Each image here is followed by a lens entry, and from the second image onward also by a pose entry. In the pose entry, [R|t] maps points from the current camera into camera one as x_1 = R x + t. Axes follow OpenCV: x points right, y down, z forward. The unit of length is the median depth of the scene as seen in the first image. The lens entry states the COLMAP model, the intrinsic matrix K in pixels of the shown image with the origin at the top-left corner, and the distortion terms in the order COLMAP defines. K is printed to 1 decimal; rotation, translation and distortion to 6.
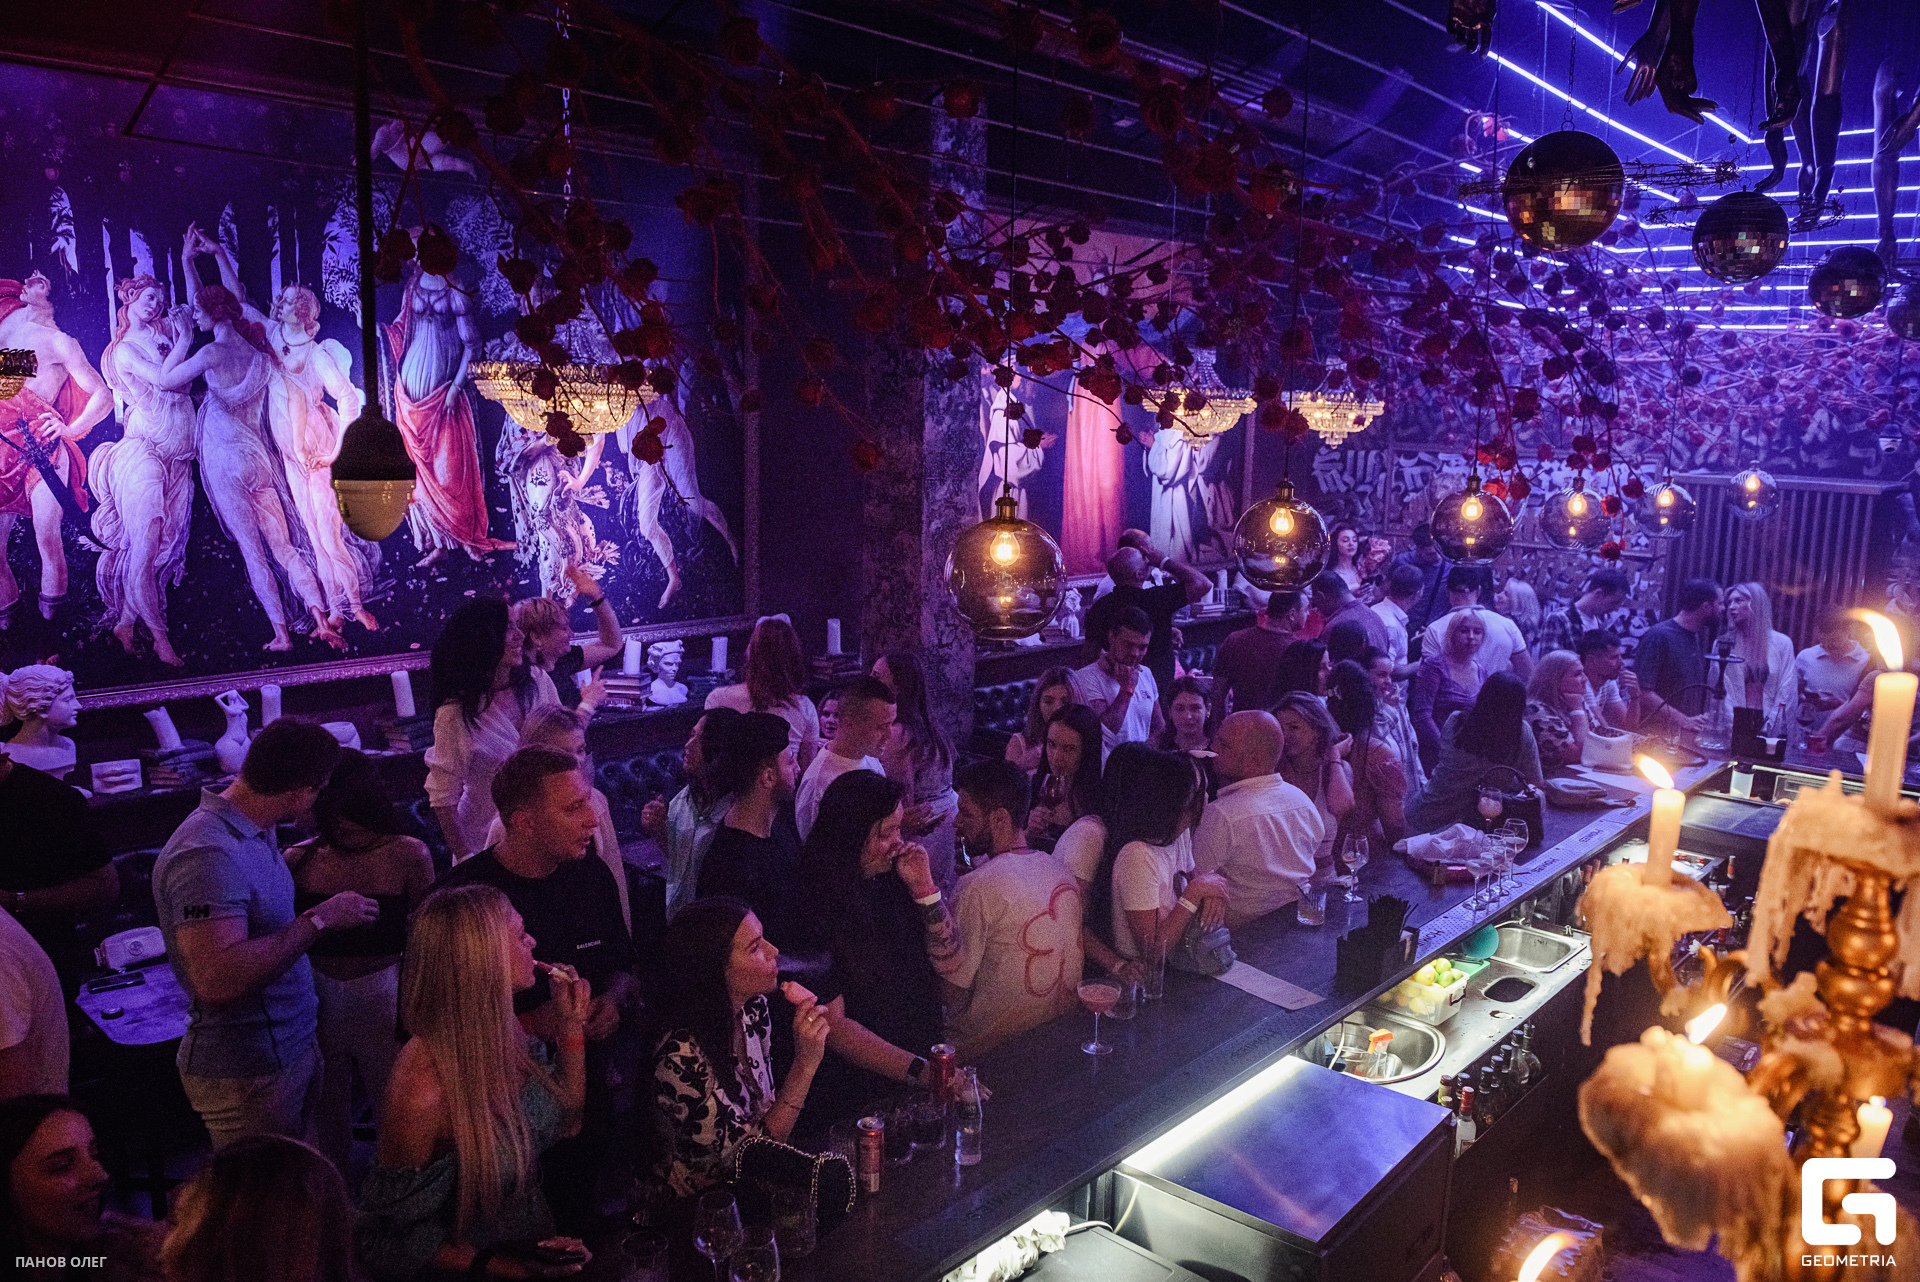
lens RADIAL K [[1428.1, 0, 949.0], [0, 1428.1, 639.1], [0, 0, 1]] dist [-0.024901, 0.020968]
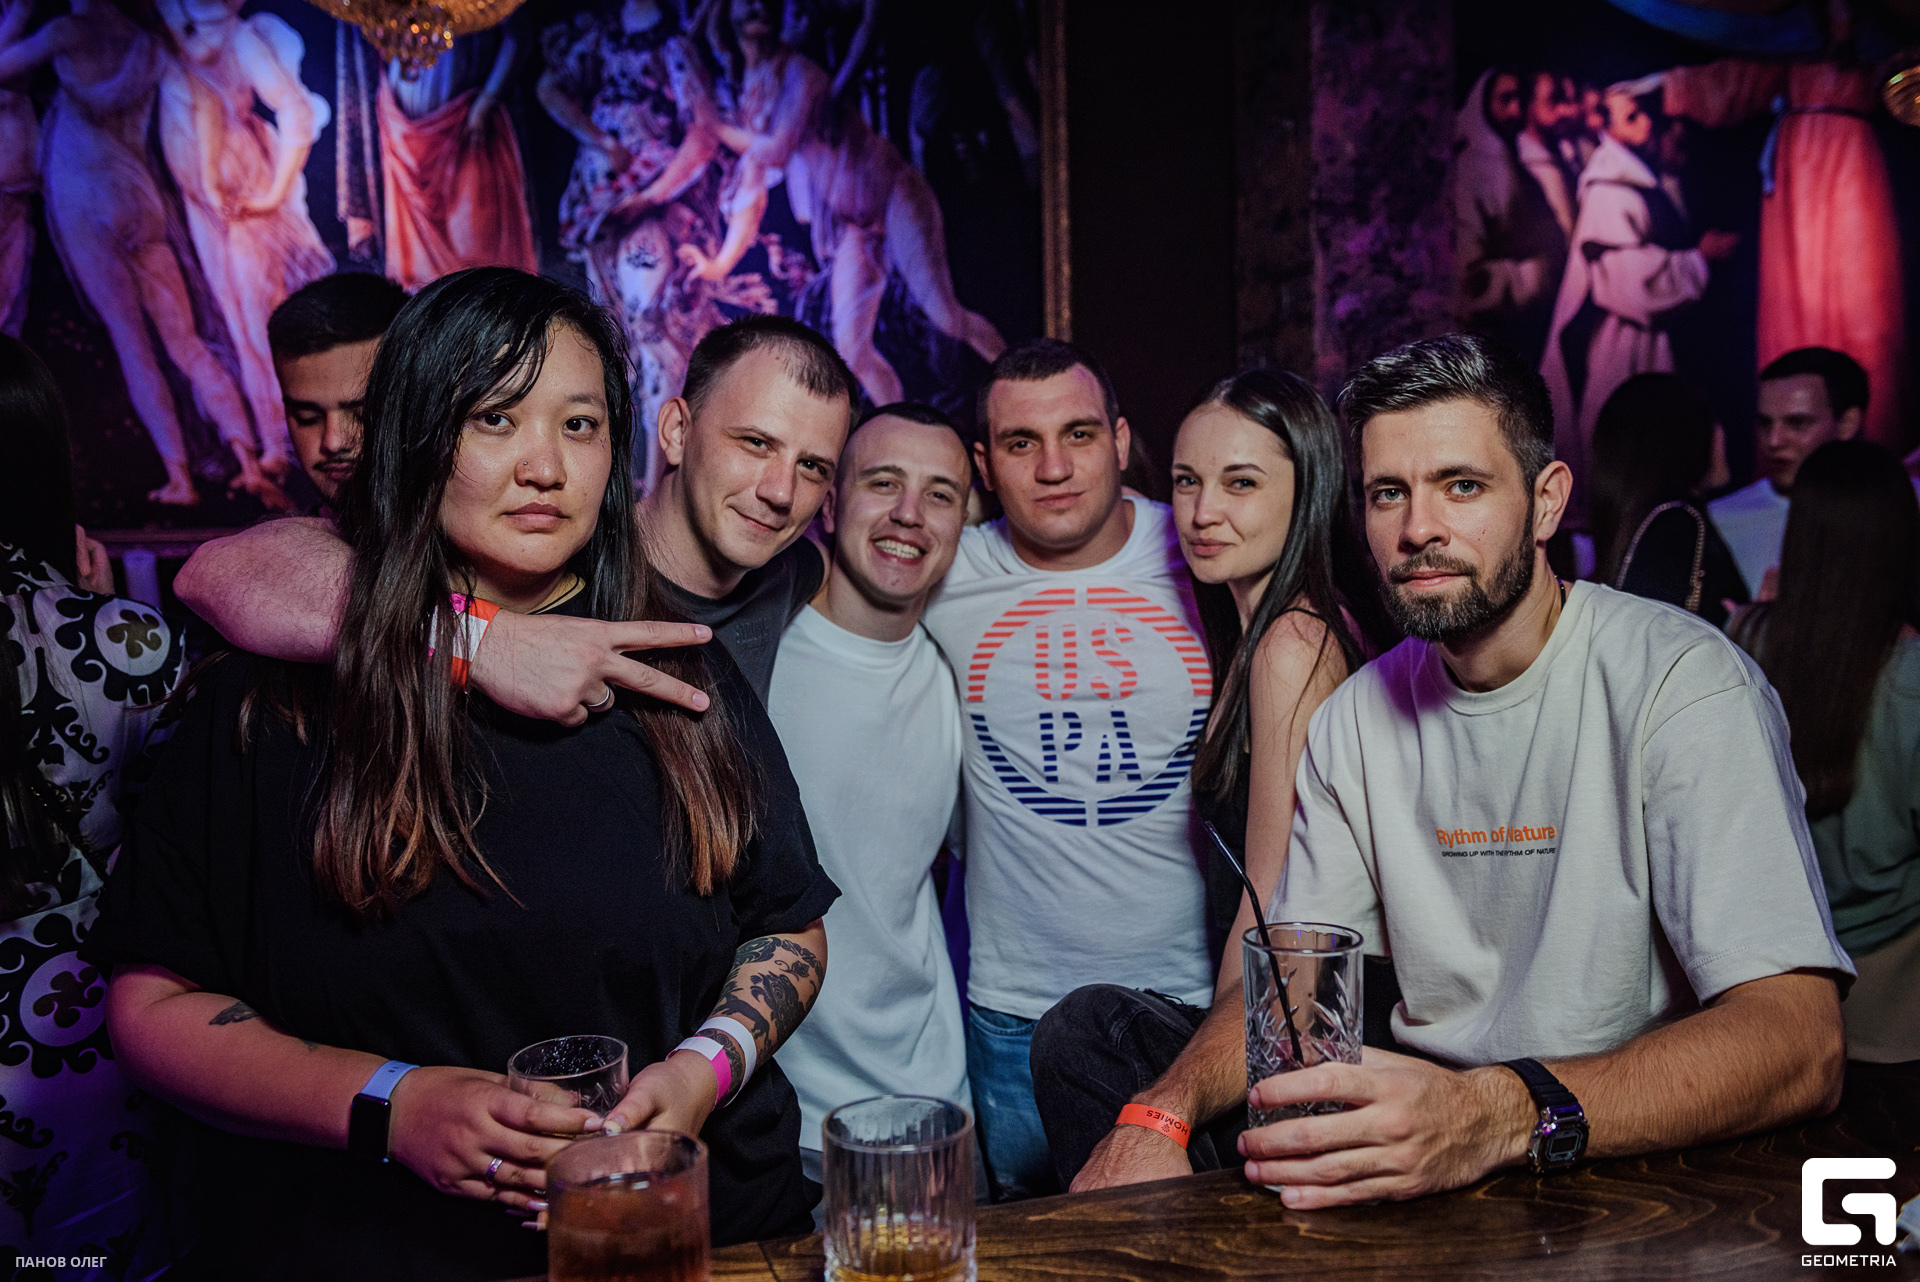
lens RADIAL K [[1602.2, 0, 973.9], [0, 1602.2, 642.7], [0, 0, 1]] dist [-0.008865, -0.001695]
pose [[0.871184, -0.006224, -0.490917, 0.173544], [-0.042103, 0.995289, -0.087335, 0.107502], [0.489148, 0.096754, 0.866818, 0.514301]]
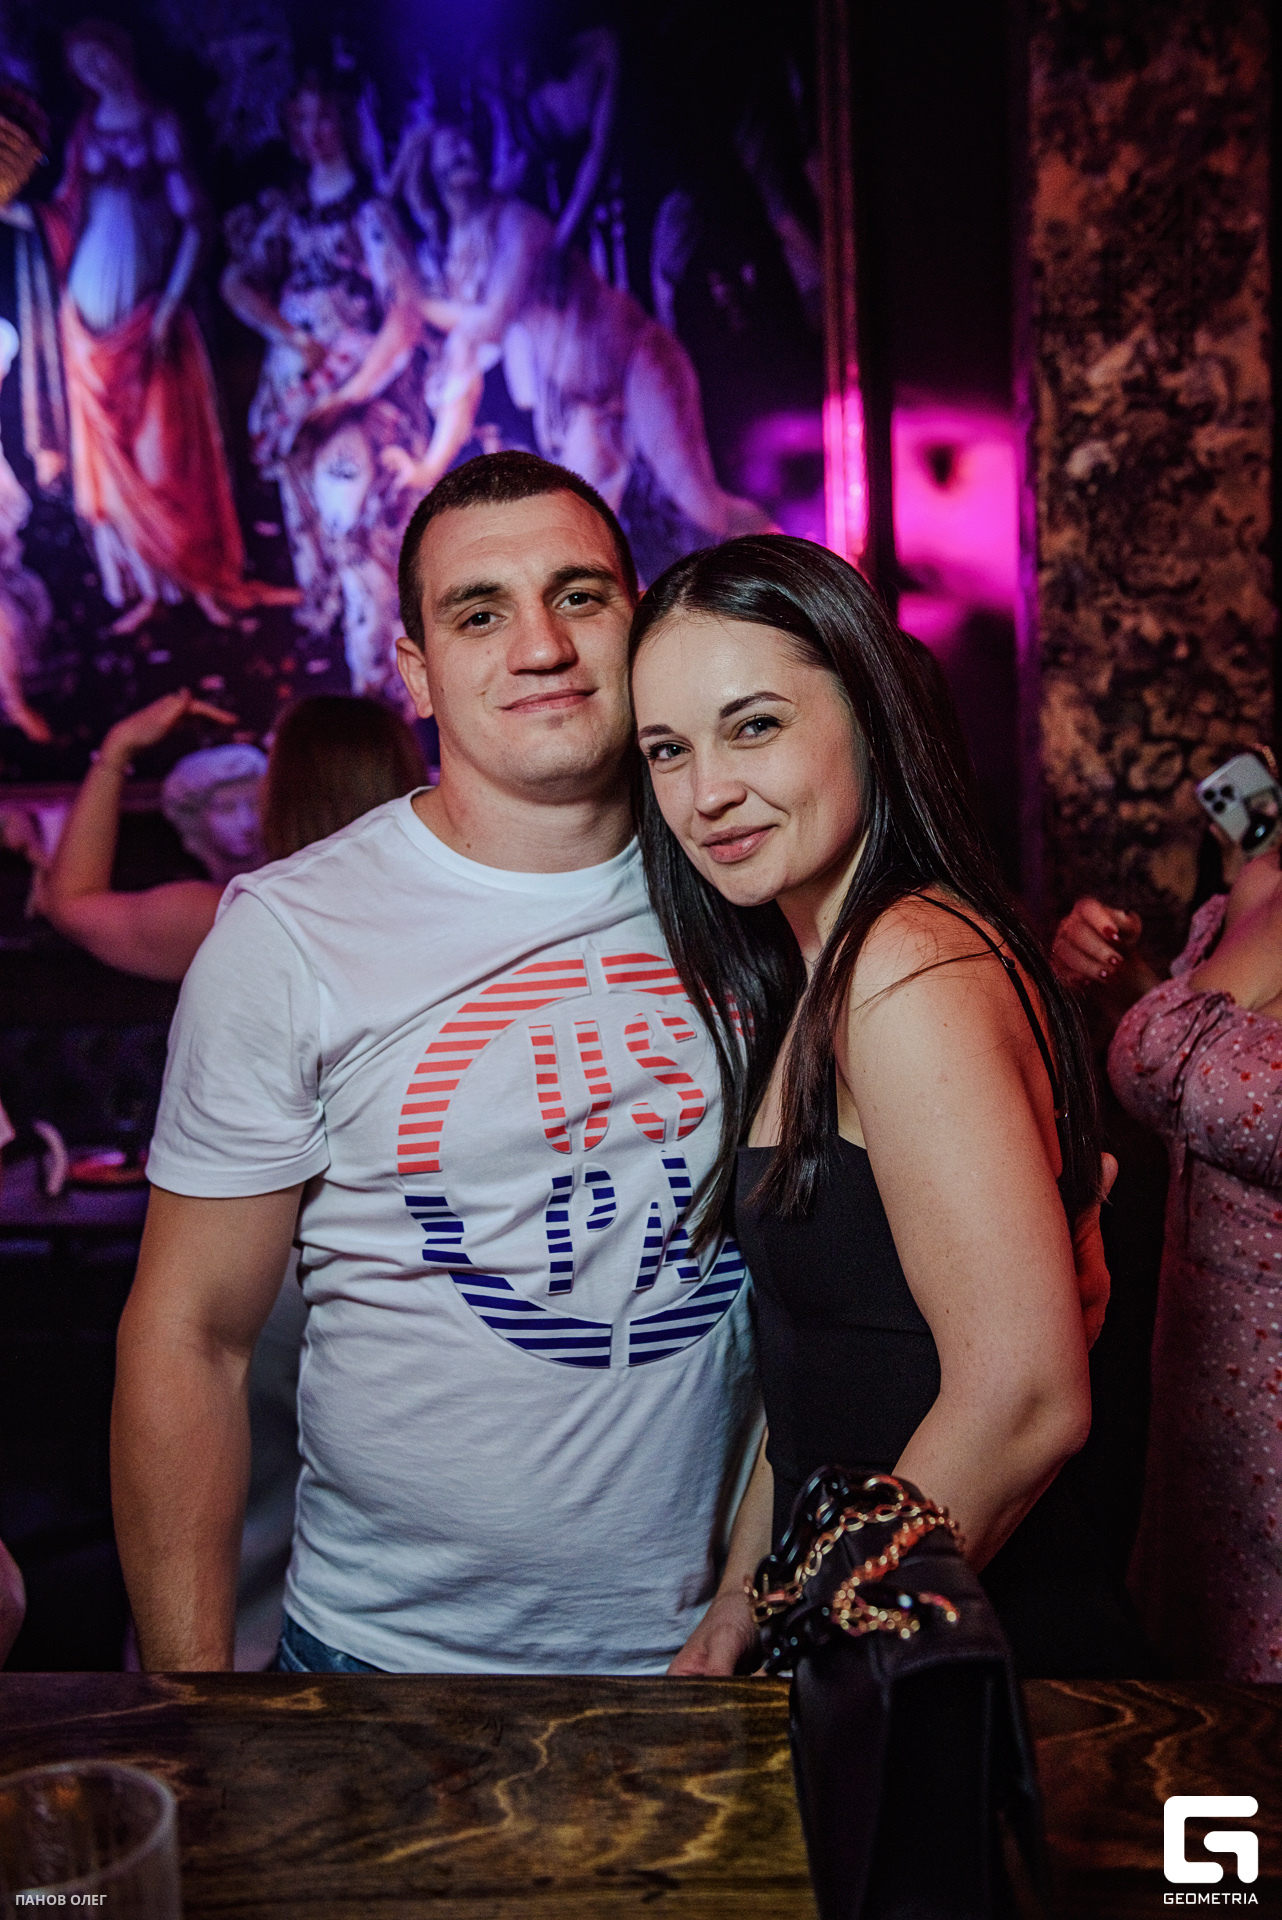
lens RADIAL K [[1876.0, 0, 650.5], [0, 1876.0, 961.9], [0, 0, 1]] dist [0.030318, 0.000000]
pose [[0.596330, 0.035011, -0.801976, 0.357107], [-0.075750, 0.997045, -0.012799, 0.072575], [0.799157, 0.068382, 0.597220, 0.713684]]
